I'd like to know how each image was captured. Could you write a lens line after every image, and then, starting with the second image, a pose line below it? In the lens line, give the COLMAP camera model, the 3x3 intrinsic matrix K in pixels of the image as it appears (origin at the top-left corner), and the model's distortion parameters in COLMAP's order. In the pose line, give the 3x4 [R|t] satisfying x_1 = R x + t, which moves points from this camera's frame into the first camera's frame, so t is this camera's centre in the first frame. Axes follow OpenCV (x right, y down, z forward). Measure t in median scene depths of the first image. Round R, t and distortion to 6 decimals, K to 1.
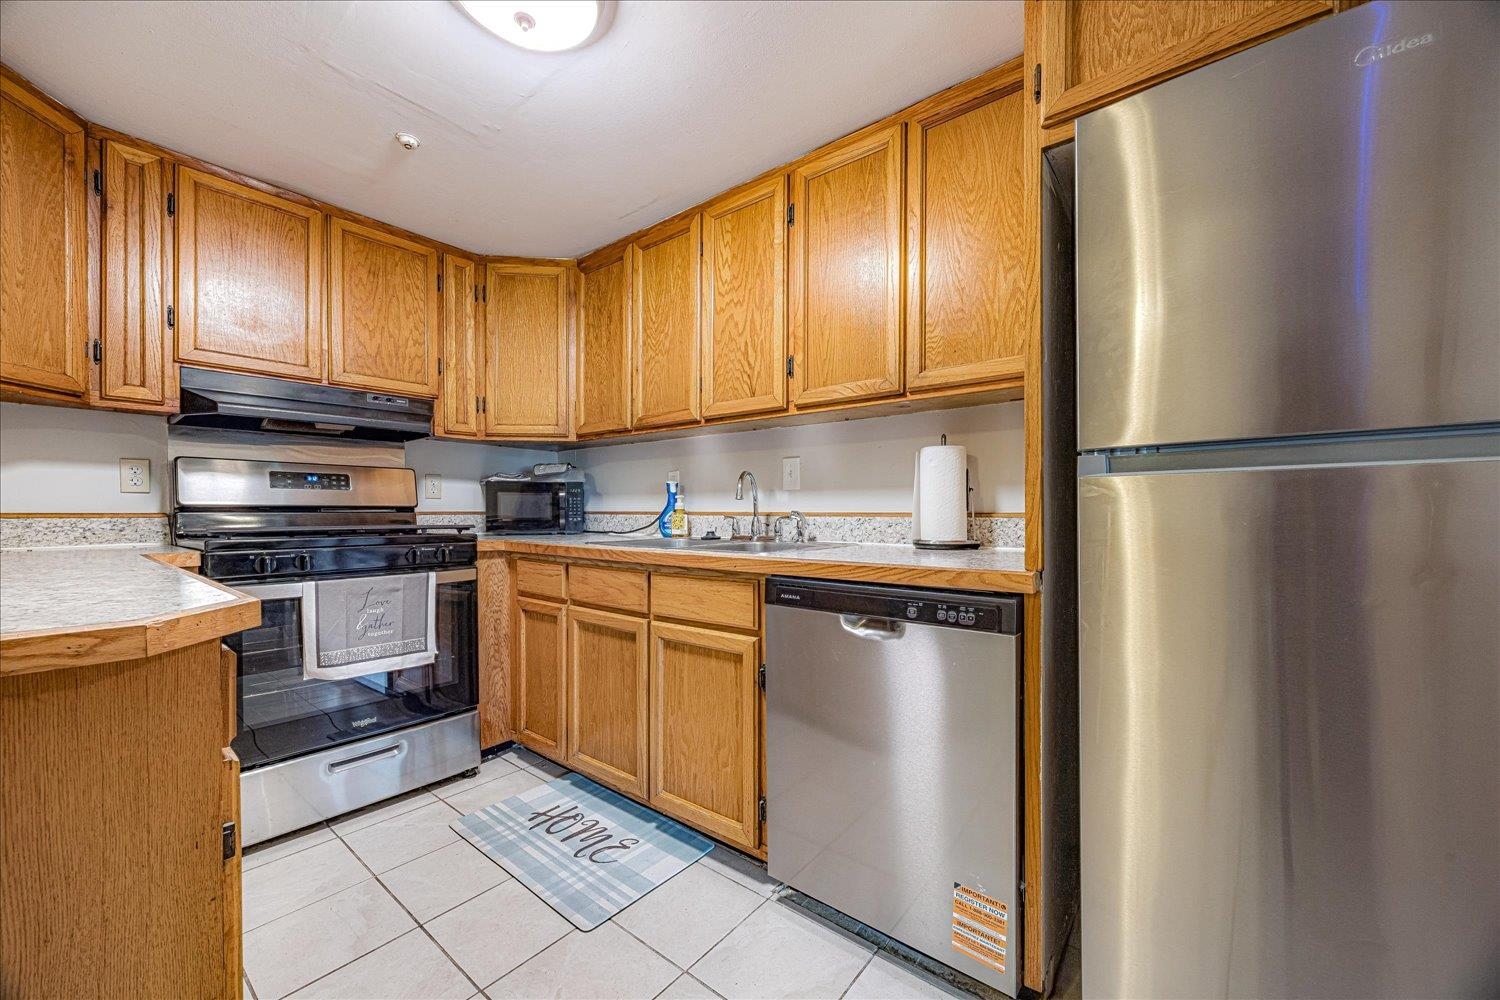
lens RADIAL K [[565.8, 0, 757.9], [0, 565.8, 513.9], [0, 0, 1]] dist [-0.006412, 0.000091]
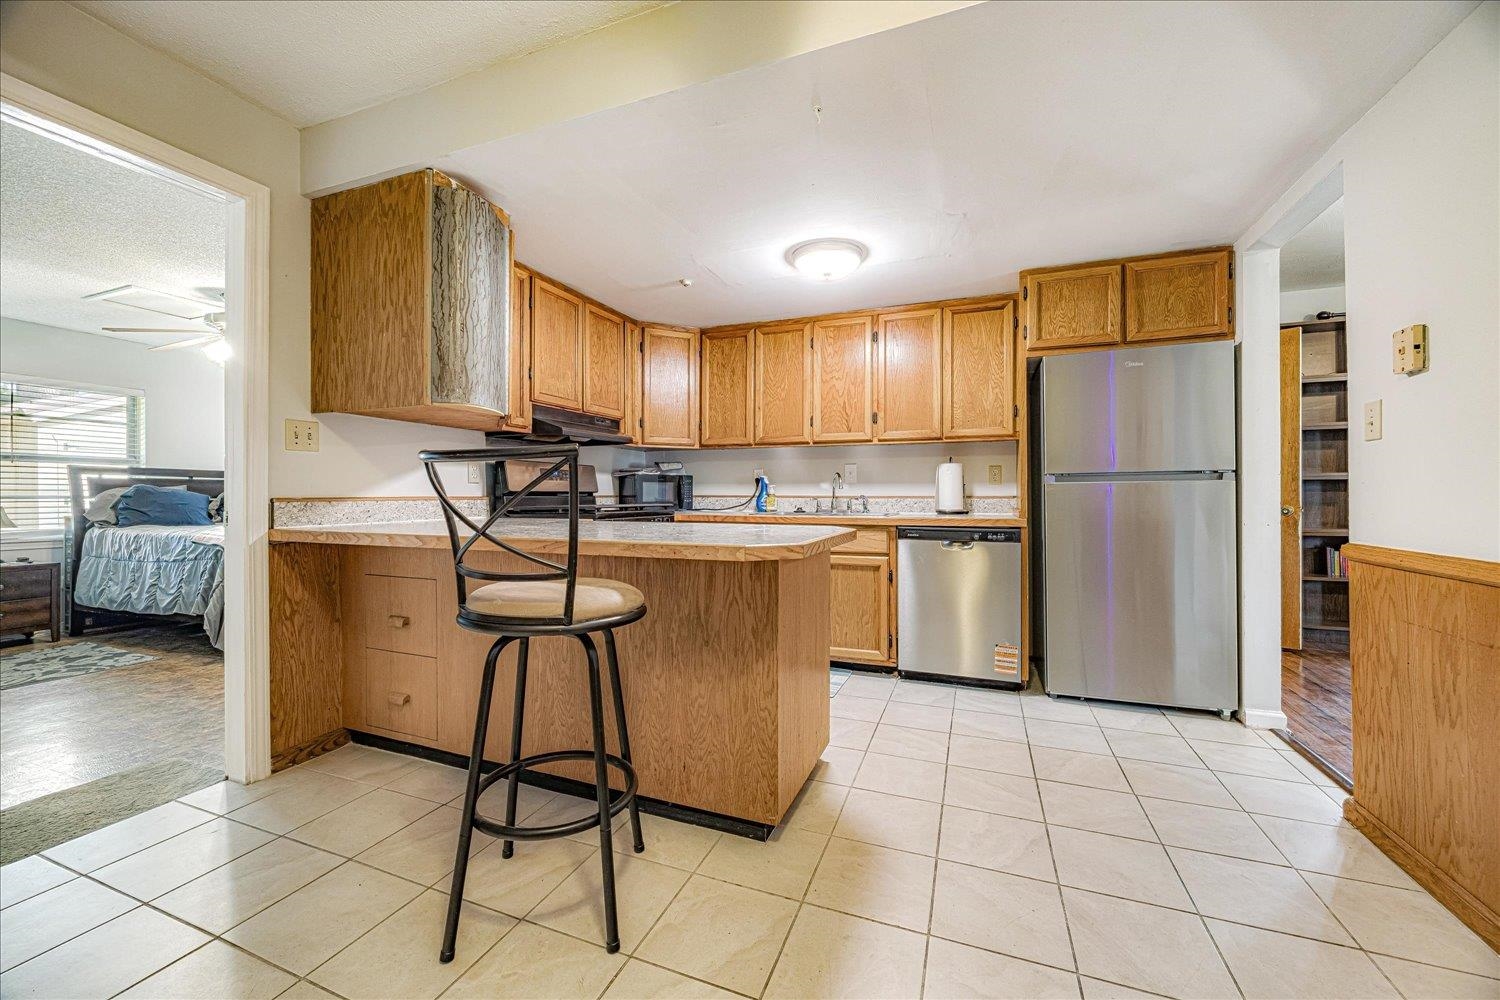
lens RADIAL K [[565.8, 0, 752.0], [0, 565.8, 491.1], [0, 0, 1]] dist [-0.006412, 0.000091]
pose [[0.959531, 0.002208, 0.281594, -0.809471], [0.000843, 0.999942, -0.010712, 0.000682], [-0.281601, 0.010516, 0.959474, -0.641380]]
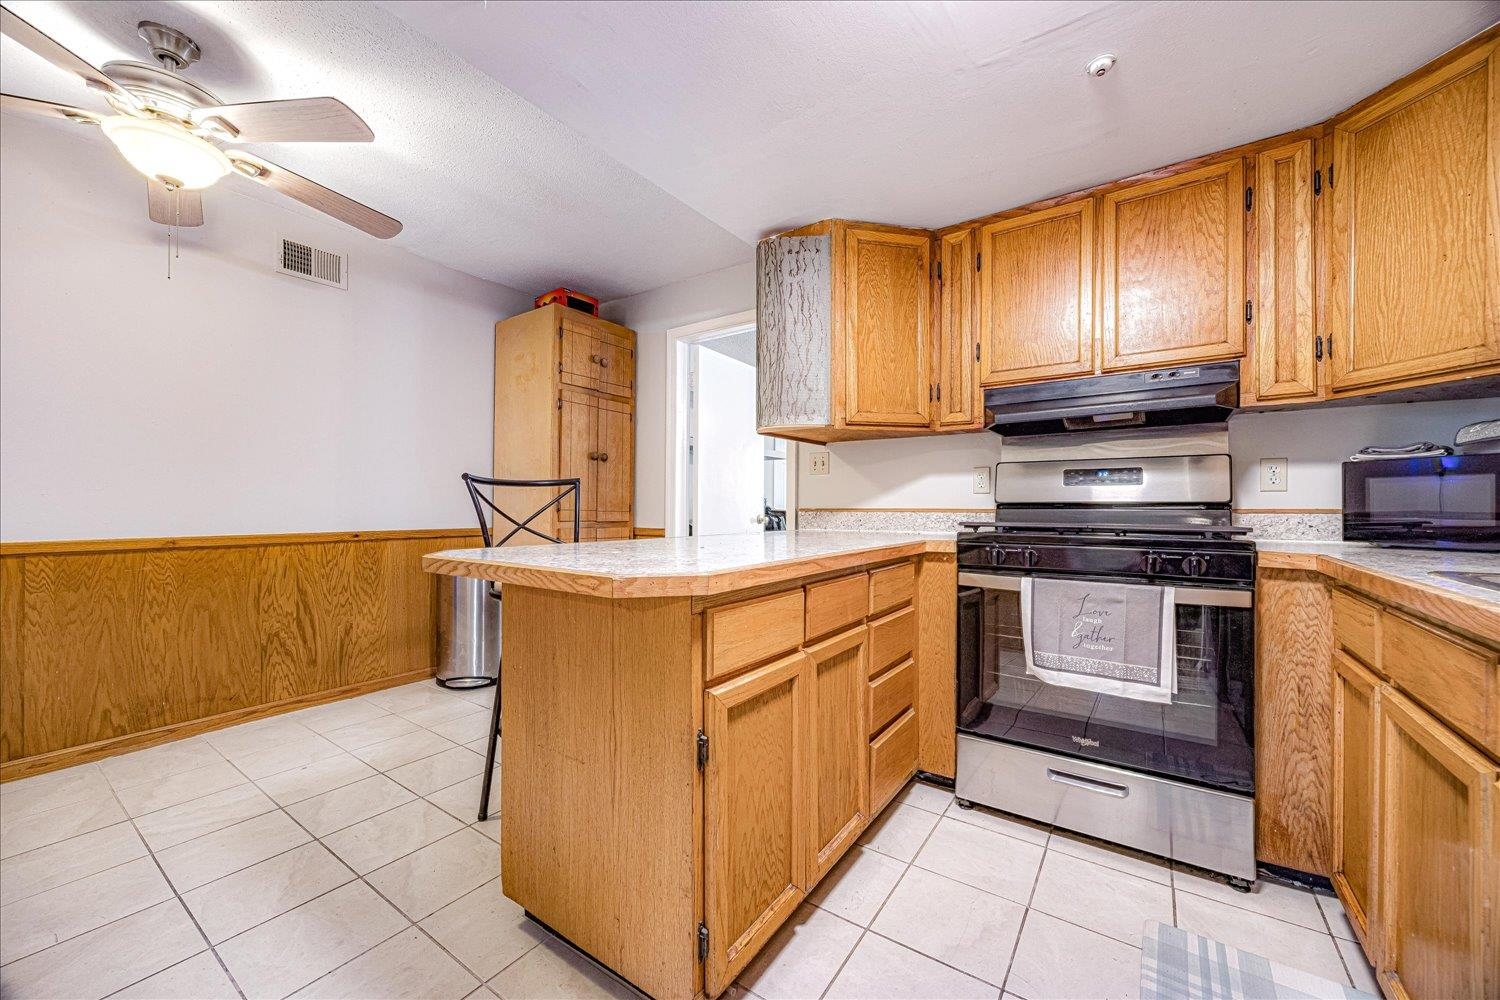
lens RADIAL K [[565.8, 0, 756.4], [0, 565.8, 507.6], [0, 0, 1]] dist [-0.006412, 0.000091]
pose [[0.064390, 0.001756, -0.997923, 0.156923], [-0.008191, 0.999966, 0.001231, -0.001941], [0.997891, 0.008095, 0.064402, 0.383146]]
